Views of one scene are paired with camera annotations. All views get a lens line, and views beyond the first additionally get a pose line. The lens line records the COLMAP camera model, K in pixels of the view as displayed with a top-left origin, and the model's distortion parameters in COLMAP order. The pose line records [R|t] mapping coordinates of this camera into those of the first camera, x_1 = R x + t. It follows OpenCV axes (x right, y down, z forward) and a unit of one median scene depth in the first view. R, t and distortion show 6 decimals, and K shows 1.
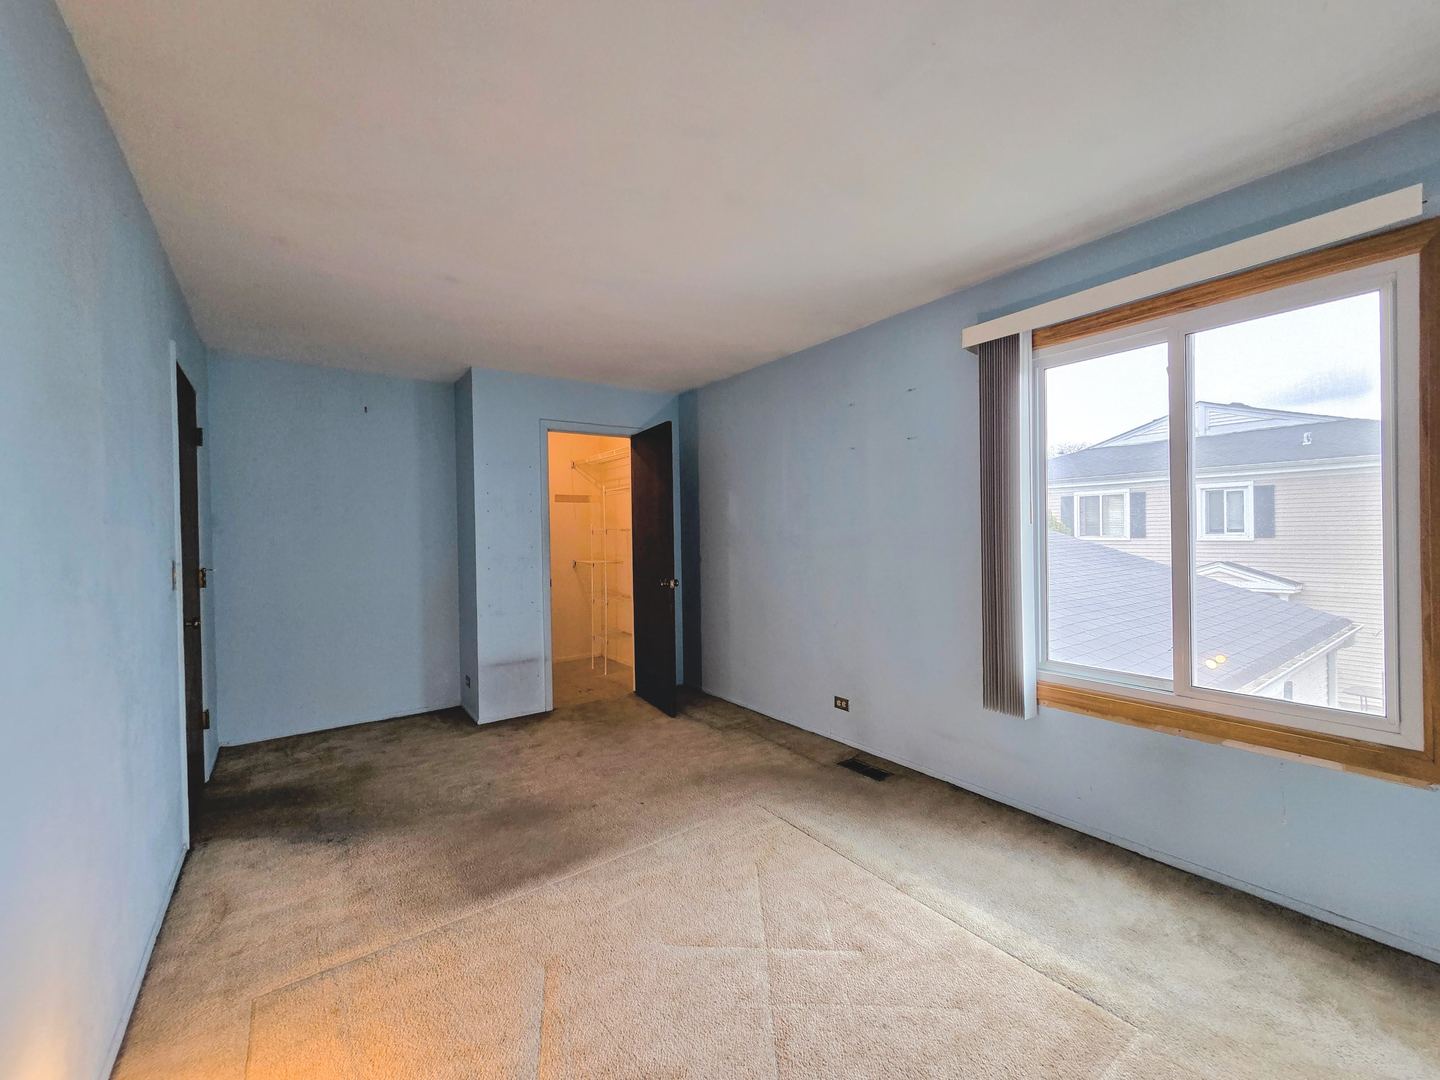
lens RADIAL K [[587.0, 0, 715.1], [0, 587.0, 536.4], [0, 0, 1]] dist [0.005169, -0.000551]
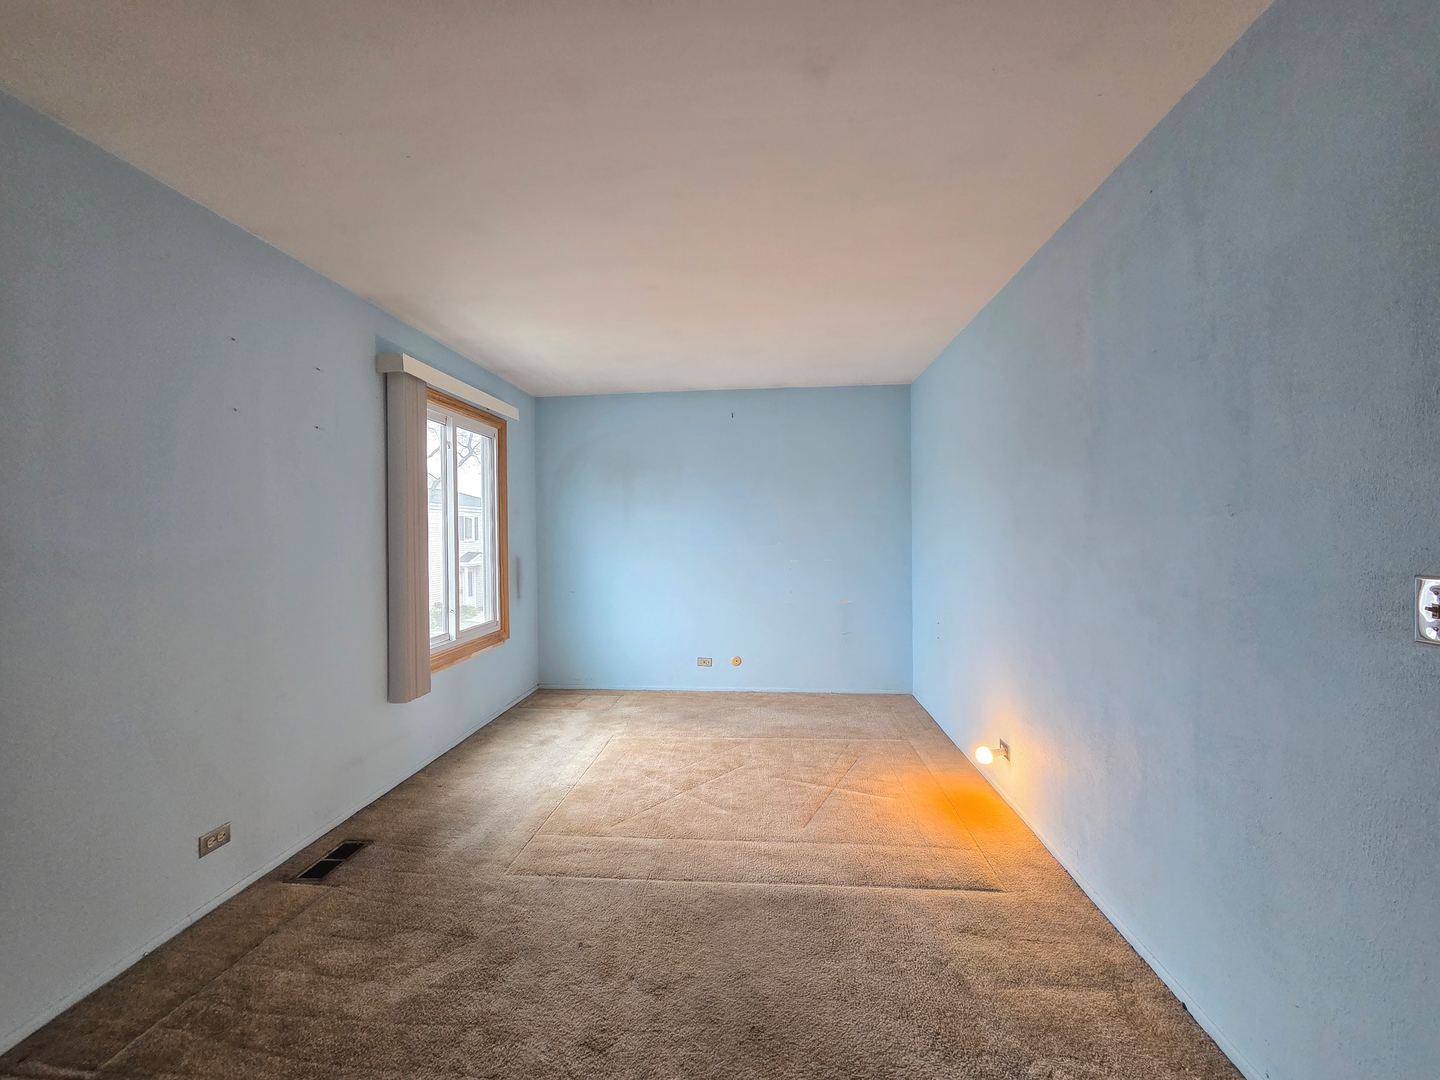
lens RADIAL K [[587.0, 0, 715.1], [0, 587.0, 536.4], [0, 0, 1]] dist [0.005169, -0.000551]
pose [[-0.758284, 0.021947, 0.651555, -0.898142], [0.026704, 0.999640, -0.002594, 0.002490], [-0.651378, 0.015432, -0.758597, 1.854470]]
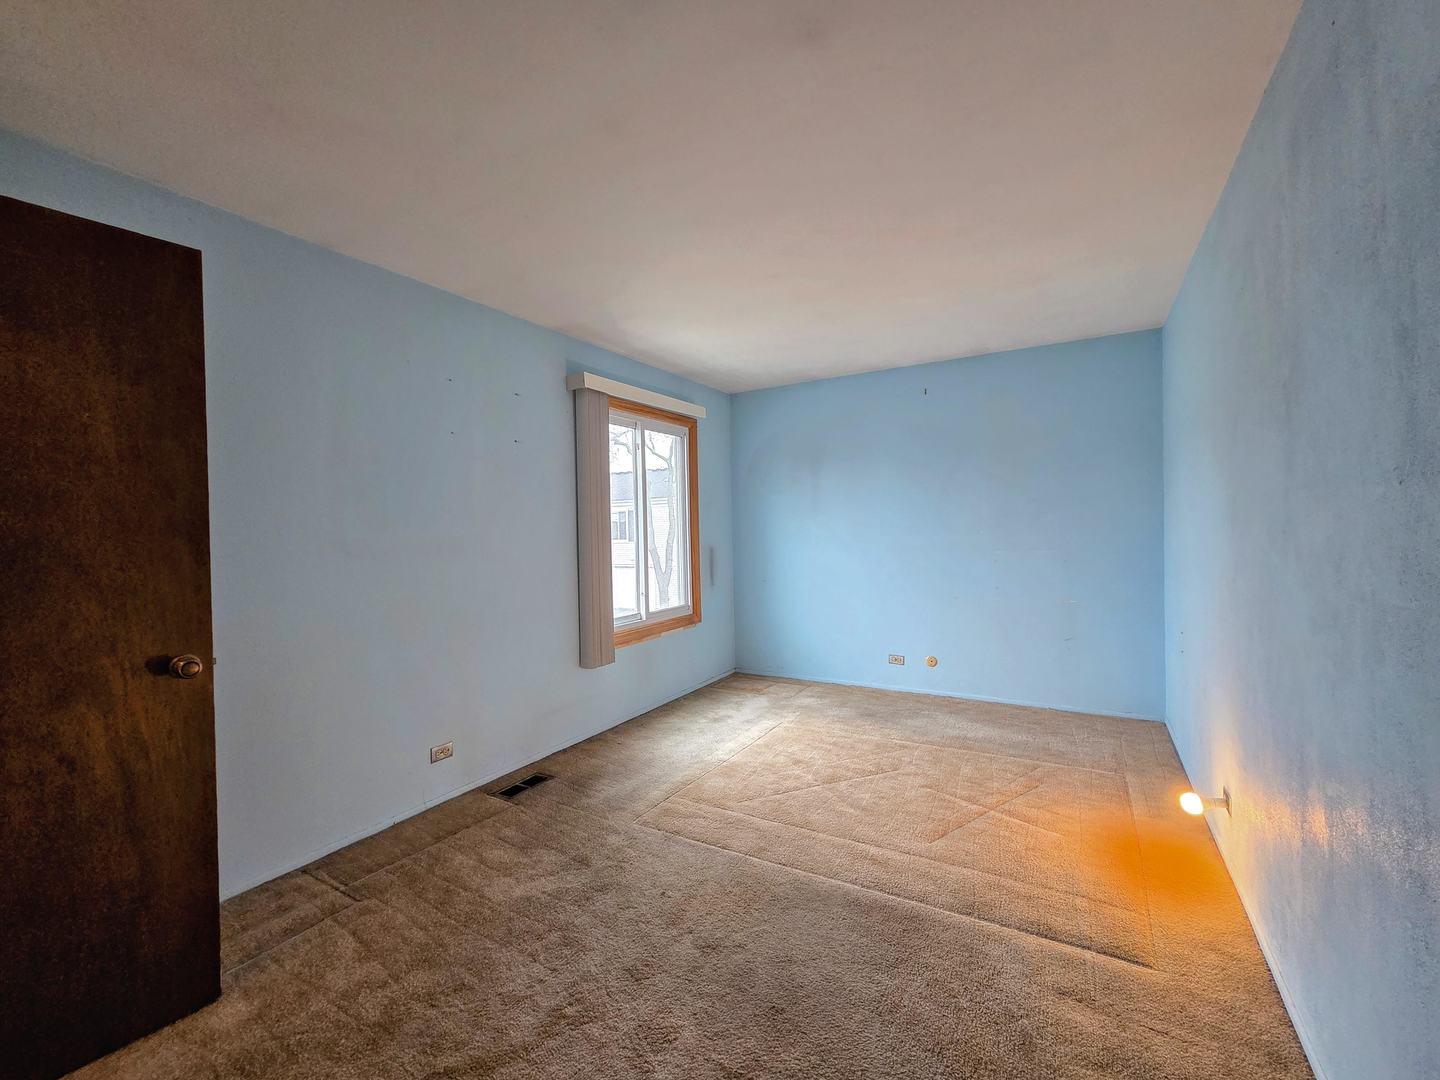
lens RADIAL K [[607.6, 0, 715.3], [0, 607.6, 535.8], [0, 0, 1]] dist [0.003724, 0.000208]
pose [[-0.404845, 0.015474, 0.914255, -1.124122], [0.032539, 0.999467, -0.002508, 0.017557], [-0.913806, 0.028734, -0.405132, 1.640835]]
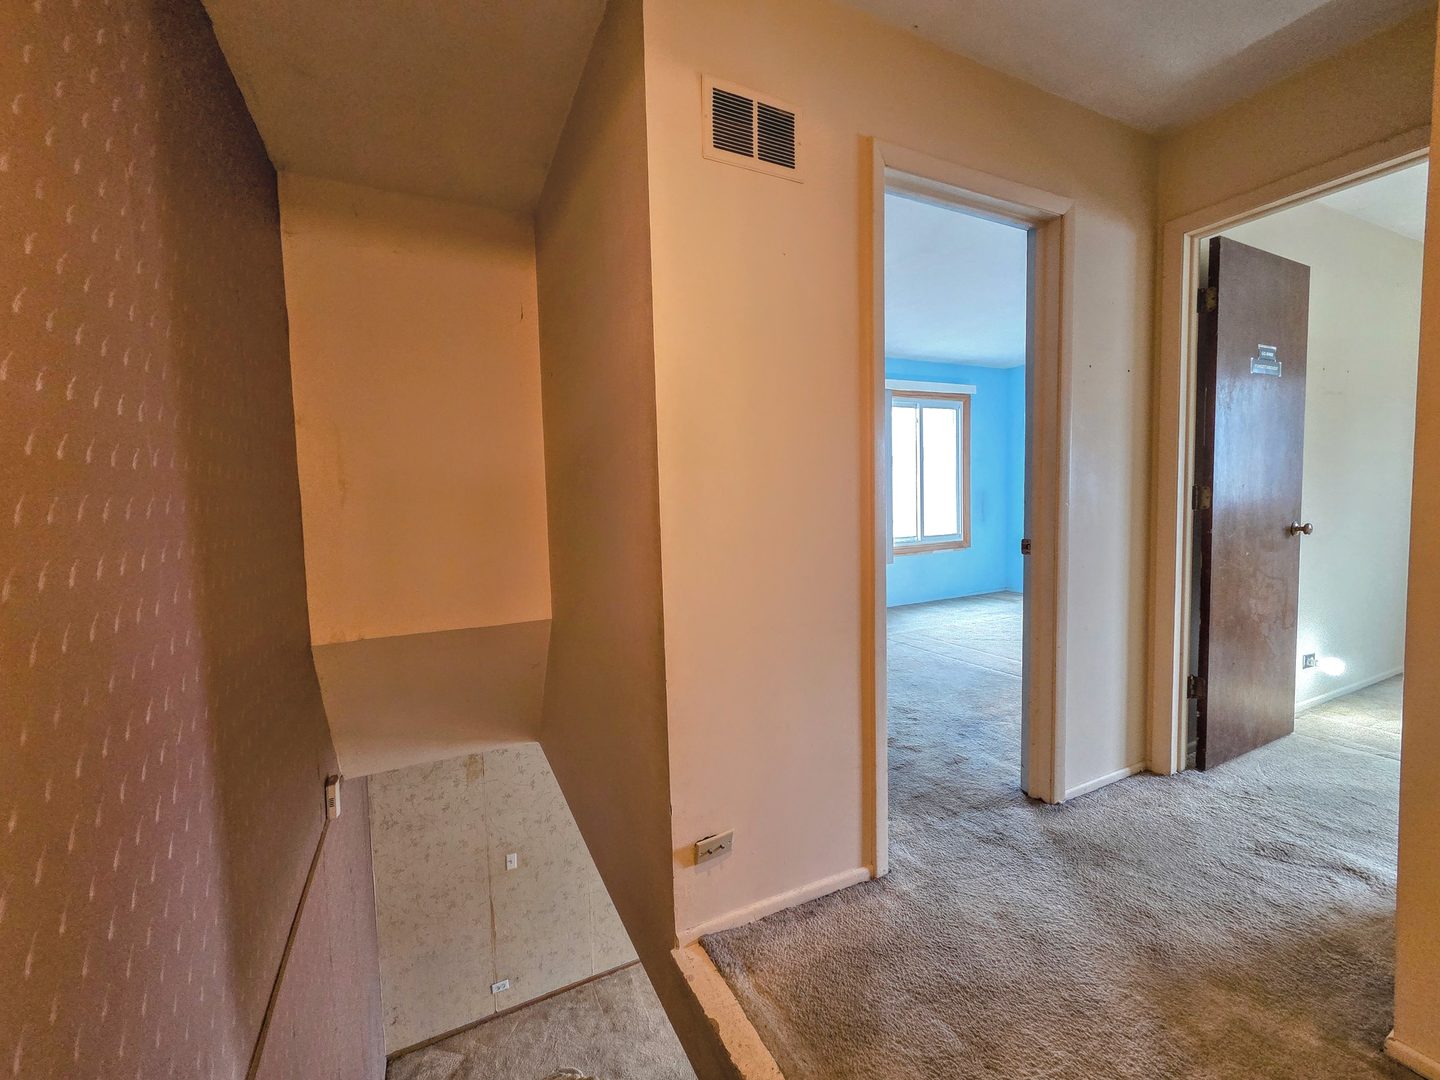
lens RADIAL K [[587.0, 0, 715.1], [0, 587.0, 536.4], [0, 0, 1]] dist [0.005169, -0.000551]
pose [[0.168755, -0.053501, 0.984205, -2.145714], [0.029783, 0.998347, 0.049163, 0.093827], [-0.985208, 0.021016, 0.170070, 1.540509]]
